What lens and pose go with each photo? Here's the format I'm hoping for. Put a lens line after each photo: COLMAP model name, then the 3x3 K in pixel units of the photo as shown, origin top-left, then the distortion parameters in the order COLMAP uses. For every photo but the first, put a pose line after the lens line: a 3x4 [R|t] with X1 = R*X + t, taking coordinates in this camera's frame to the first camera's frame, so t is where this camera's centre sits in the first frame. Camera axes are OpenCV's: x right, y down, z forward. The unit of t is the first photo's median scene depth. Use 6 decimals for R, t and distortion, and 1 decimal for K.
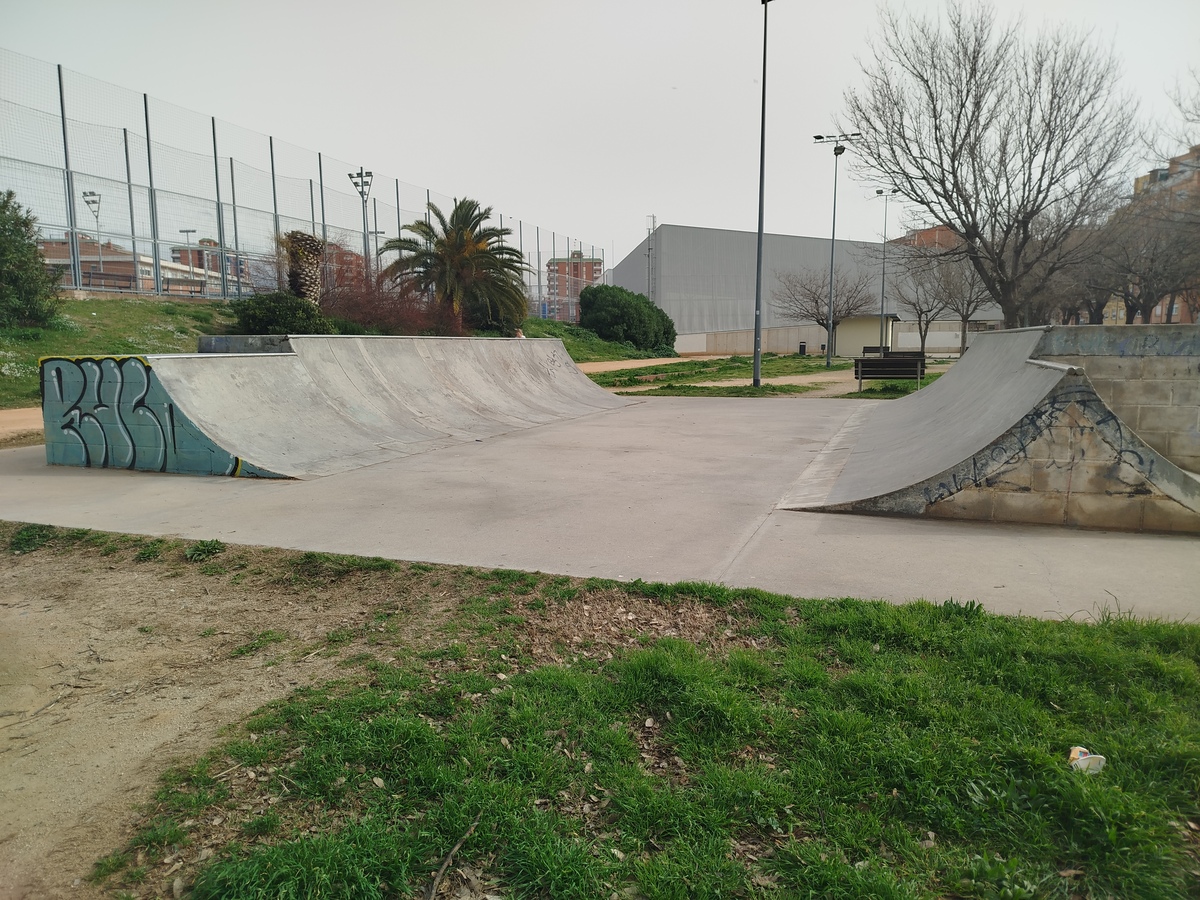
lens RADIAL K [[850.7, 0, 600.0], [0, 850.7, 450.0], [0, 0, 1]] dist [0.104637, -0.123467]
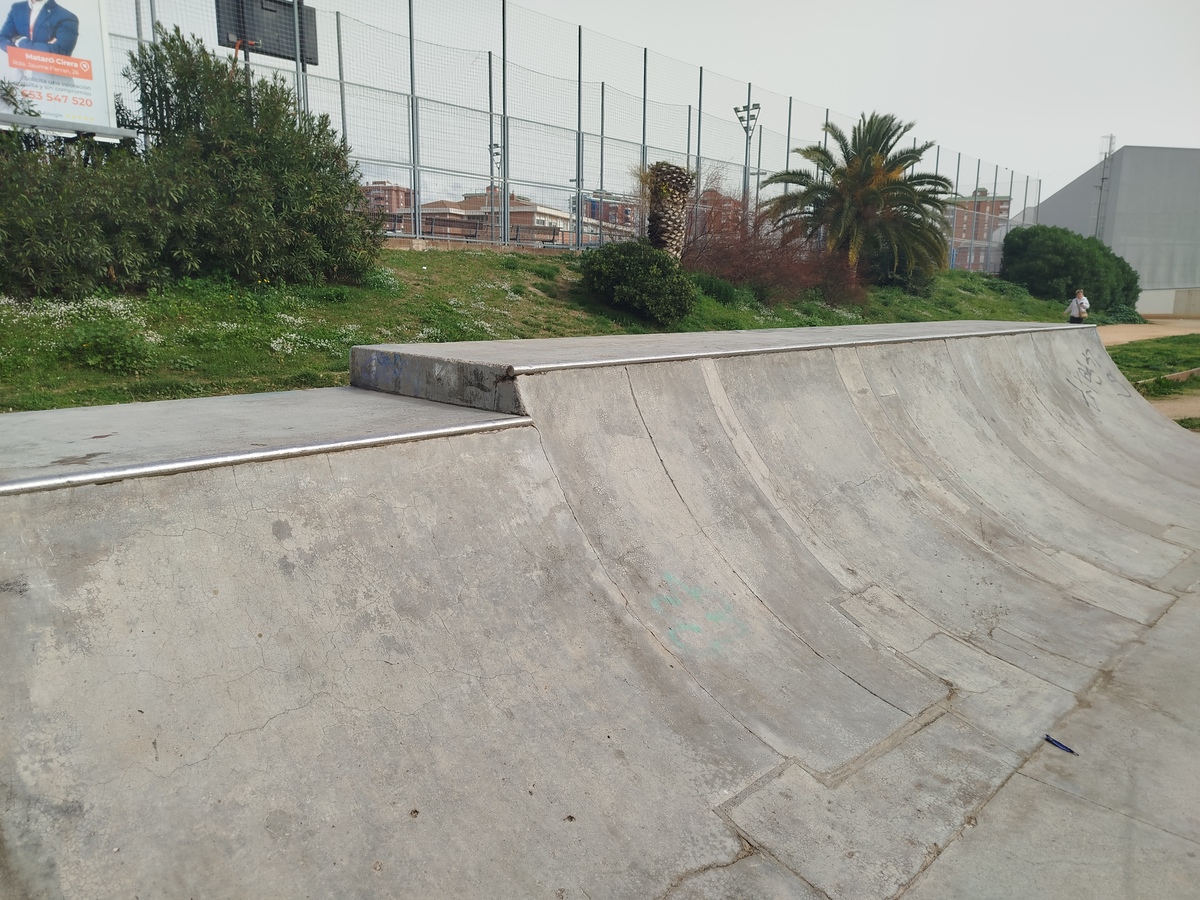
lens RADIAL K [[850.7, 0, 600.0], [0, 850.7, 450.0], [0, 0, 1]] dist [0.104637, -0.123467]
pose [[0.913337, 0.095837, -0.395766, -0.058983], [-0.072101, 0.994614, 0.074457, -0.040539], [0.400771, -0.039469, 0.915328, 0.218772]]
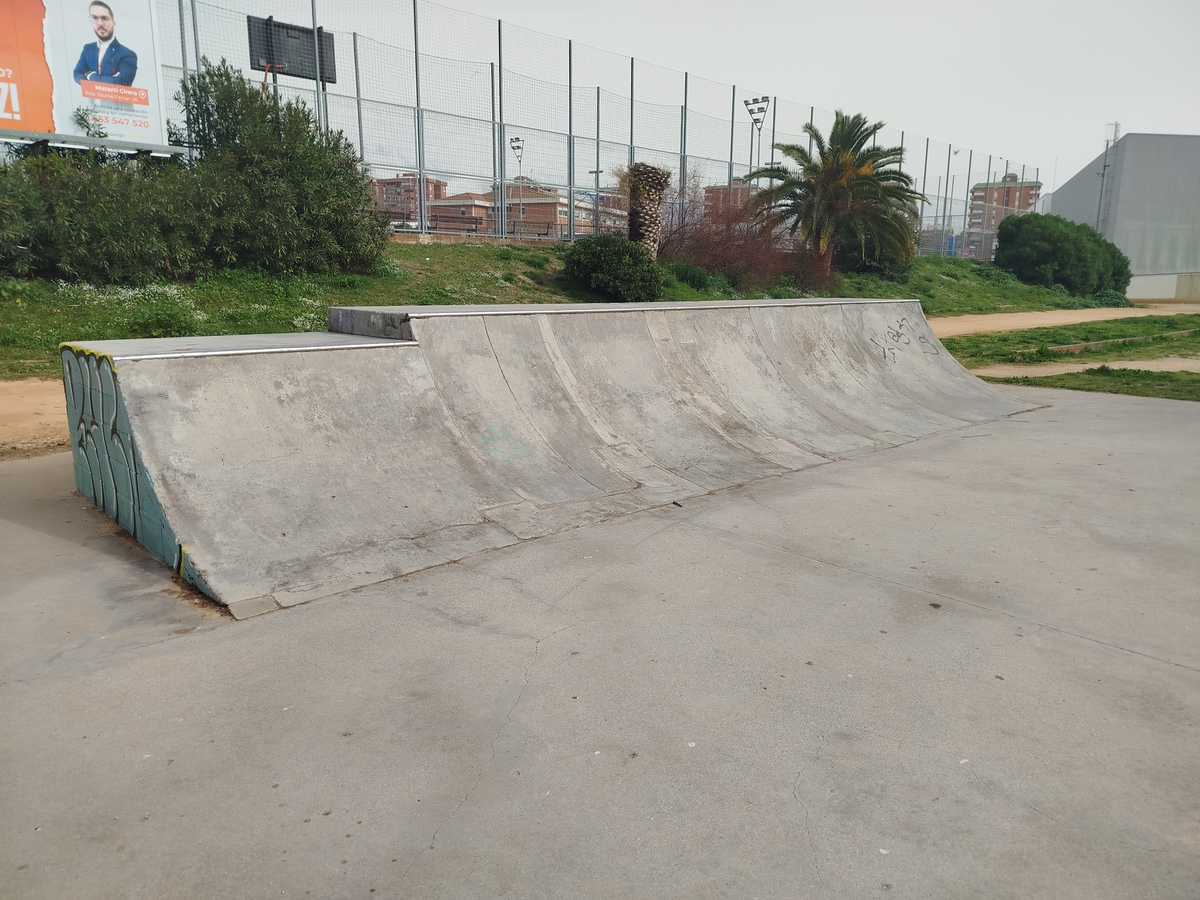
lens RADIAL K [[850.7, 0, 600.0], [0, 850.7, 450.0], [0, 0, 1]] dist [0.104637, -0.123467]
pose [[0.898942, 0.101009, -0.426264, 0.017516], [-0.069623, 0.993629, 0.088627, -0.031228], [0.432501, -0.049993, 0.900247, 0.150471]]
